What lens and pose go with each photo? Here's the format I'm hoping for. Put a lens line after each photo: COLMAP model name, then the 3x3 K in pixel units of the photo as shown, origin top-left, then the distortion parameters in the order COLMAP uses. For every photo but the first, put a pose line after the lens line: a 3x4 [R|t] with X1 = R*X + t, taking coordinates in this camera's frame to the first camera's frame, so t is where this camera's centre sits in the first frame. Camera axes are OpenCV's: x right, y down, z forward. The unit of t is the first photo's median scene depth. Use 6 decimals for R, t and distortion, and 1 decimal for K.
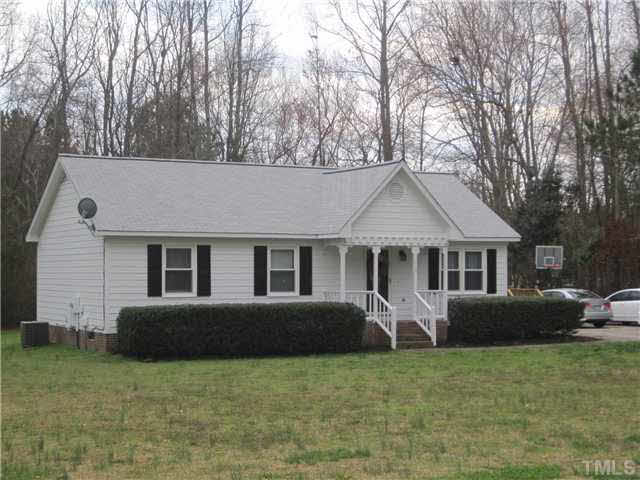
lens RADIAL K [[1230.6, 0, 320.0], [0, 1230.6, 240.0], [0, 0, 1]] dist [0.010172, 0.099481]
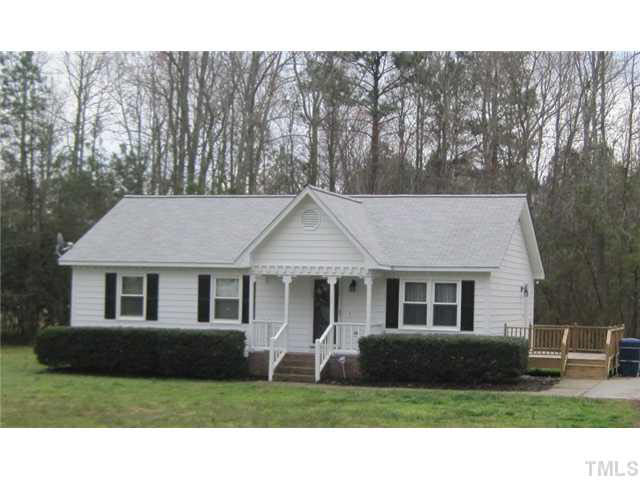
lens RADIAL K [[1230.6, 0, 320.0], [0, 1230.6, 240.0], [0, 0, 1]] dist [0.010172, 0.099481]
pose [[0.677680, -0.020350, -0.735075, 0.795376], [-0.006747, 0.999403, -0.033888, 0.009962], [0.735326, 0.027924, 0.677138, 0.354768]]
